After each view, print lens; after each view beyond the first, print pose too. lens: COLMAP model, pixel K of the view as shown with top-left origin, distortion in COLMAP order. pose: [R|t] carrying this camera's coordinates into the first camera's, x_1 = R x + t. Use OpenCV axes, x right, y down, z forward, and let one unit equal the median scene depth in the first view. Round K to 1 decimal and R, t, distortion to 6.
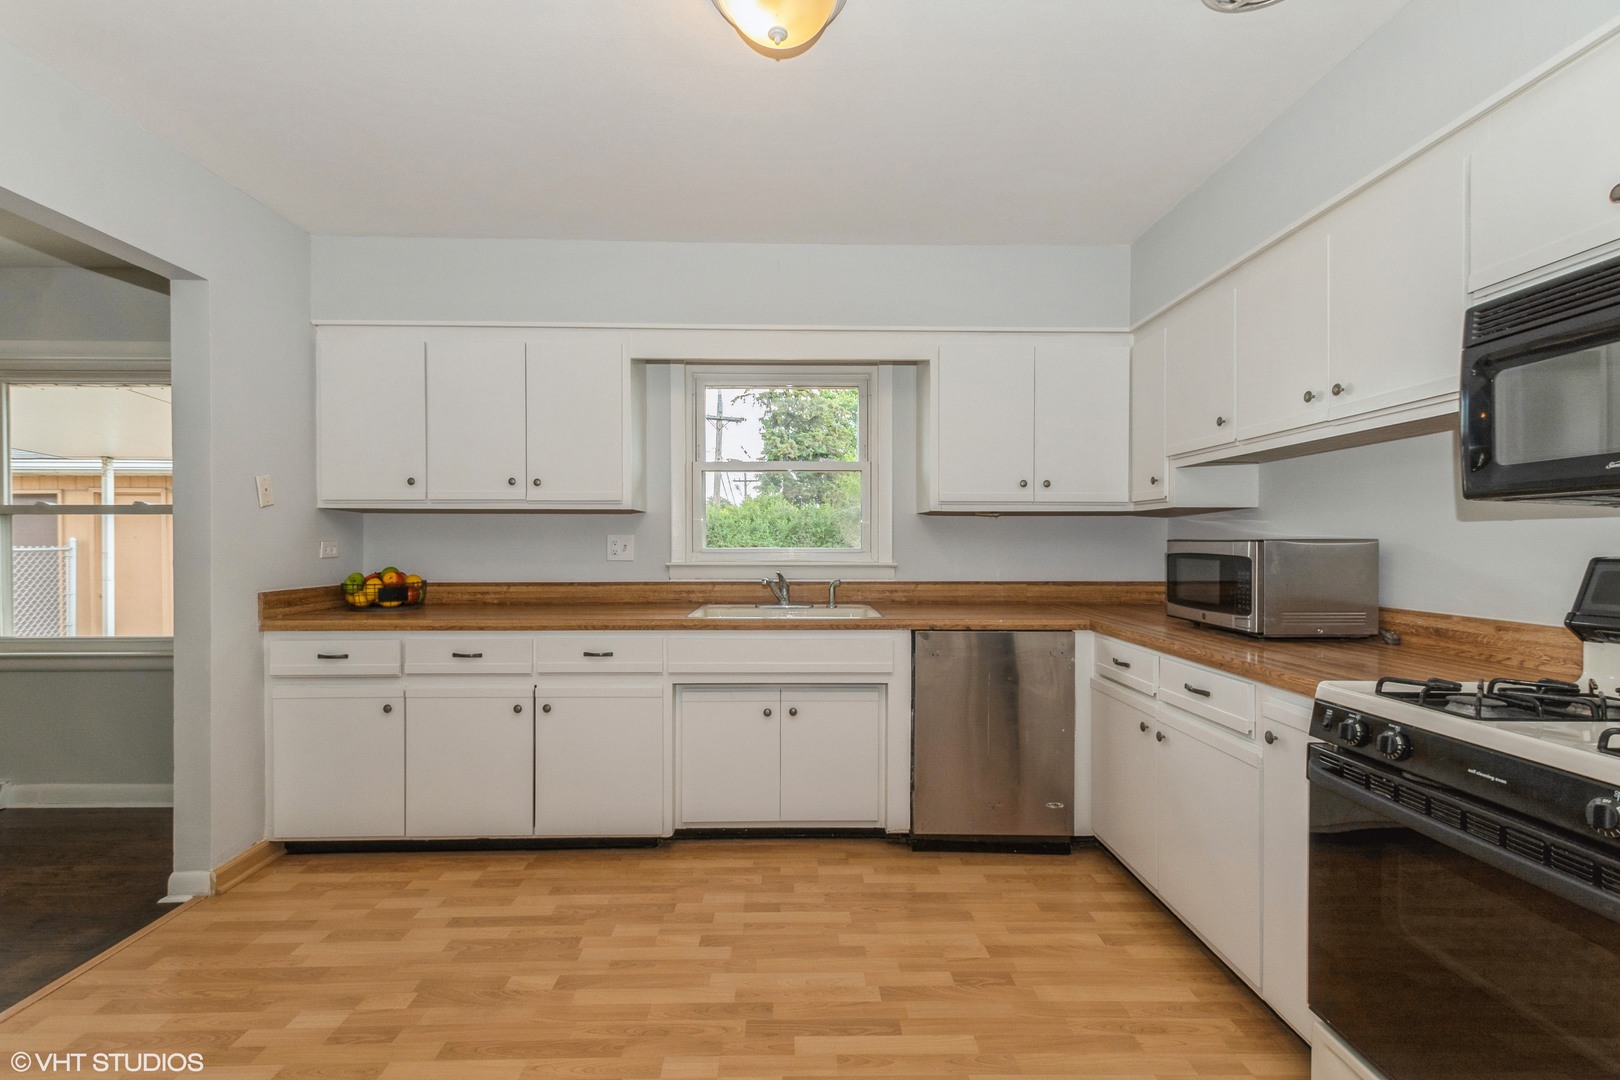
lens RADIAL K [[709.4, 0, 808.8], [0, 709.4, 546.9], [0, 0, 1]] dist [0.001347, -0.000264]
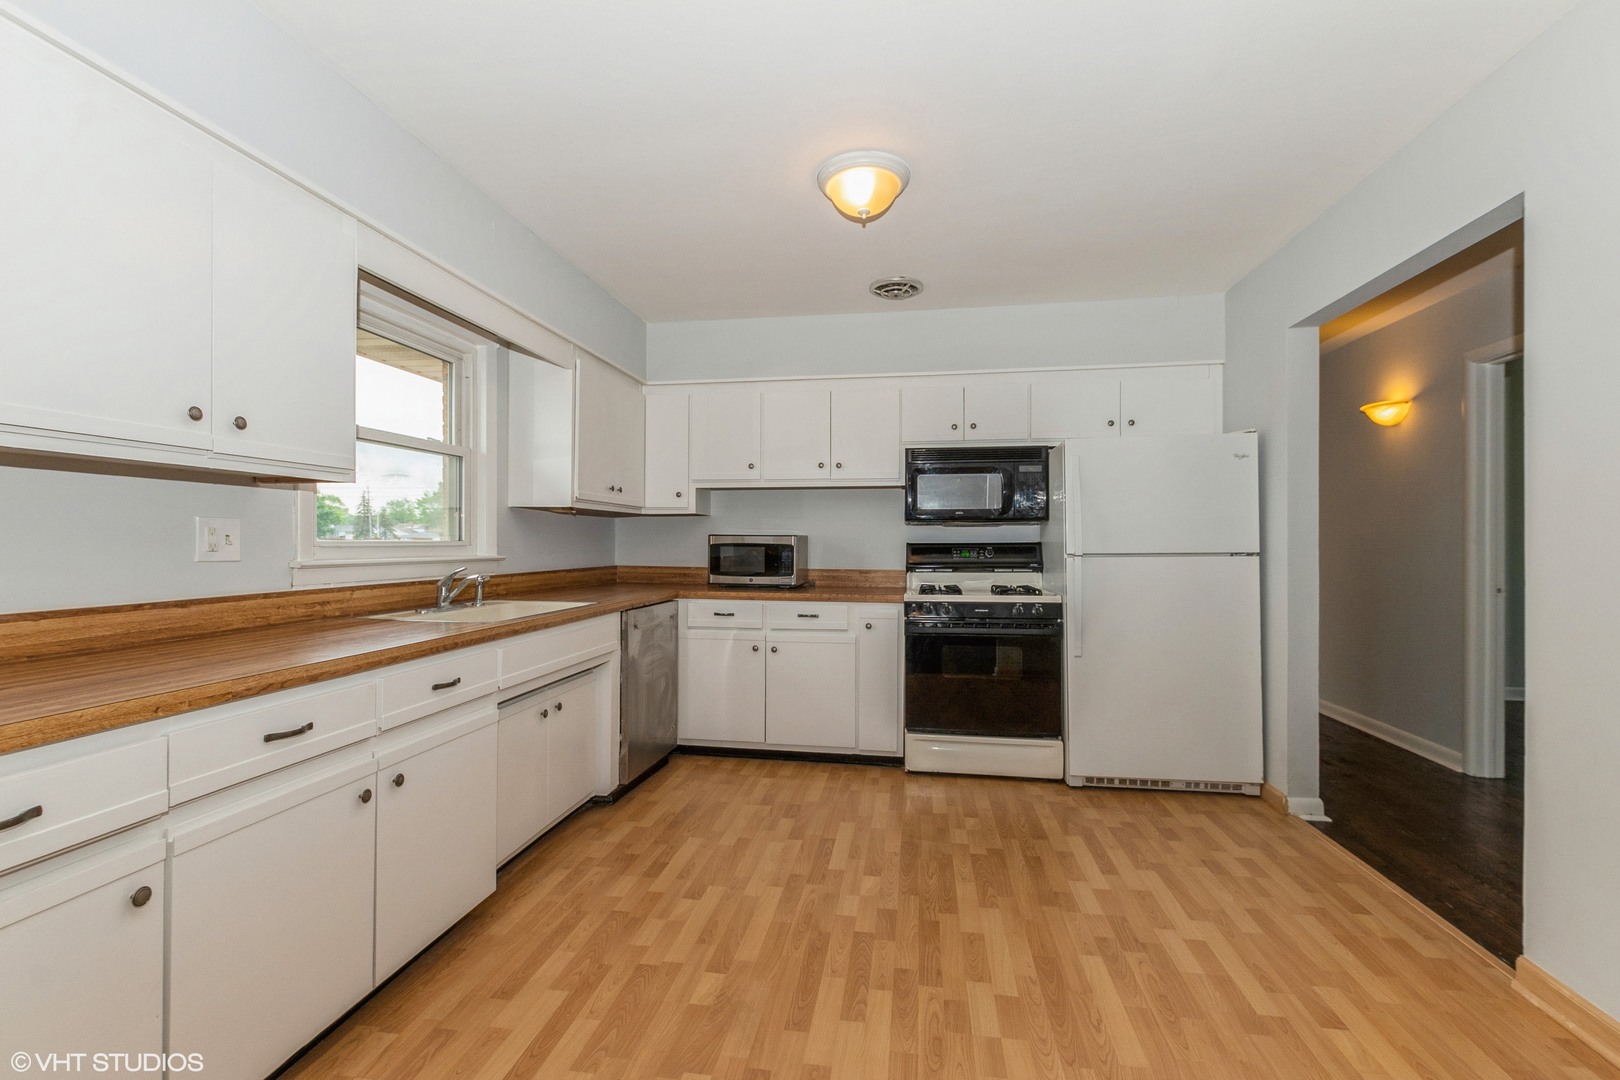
lens RADIAL K [[699.3, 0, 811.7], [0, 699.3, 536.2], [0, 0, 1]] dist [0.000216, -0.000243]
pose [[0.172355, 0.007475, 0.985006, -1.051956], [0.003139, 0.999962, -0.008138, 0.006453], [-0.985030, 0.004494, 0.172325, 0.560018]]
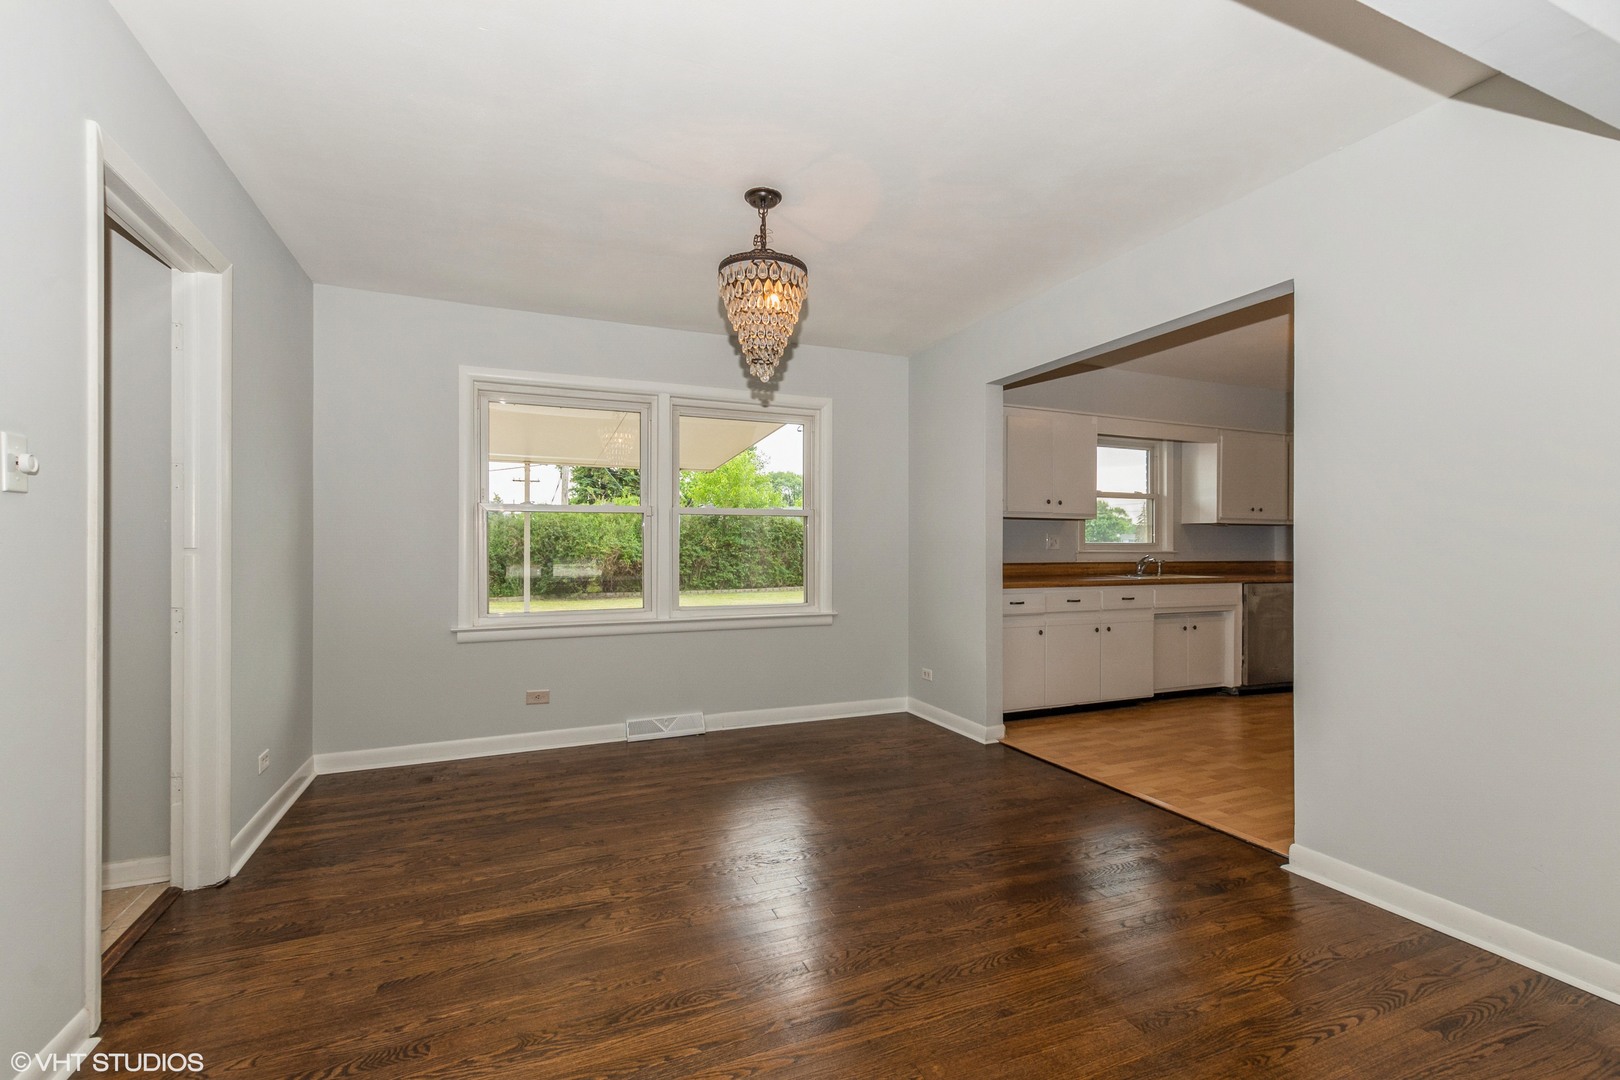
lens RADIAL K [[709.4, 0, 808.8], [0, 709.4, 546.9], [0, 0, 1]] dist [0.001347, -0.000264]
pose [[0.927476, 0.002049, 0.373878, -1.946604], [0.000026, 0.999985, -0.005545, 0.030566], [-0.373884, 0.005152, 0.927461, -0.436122]]
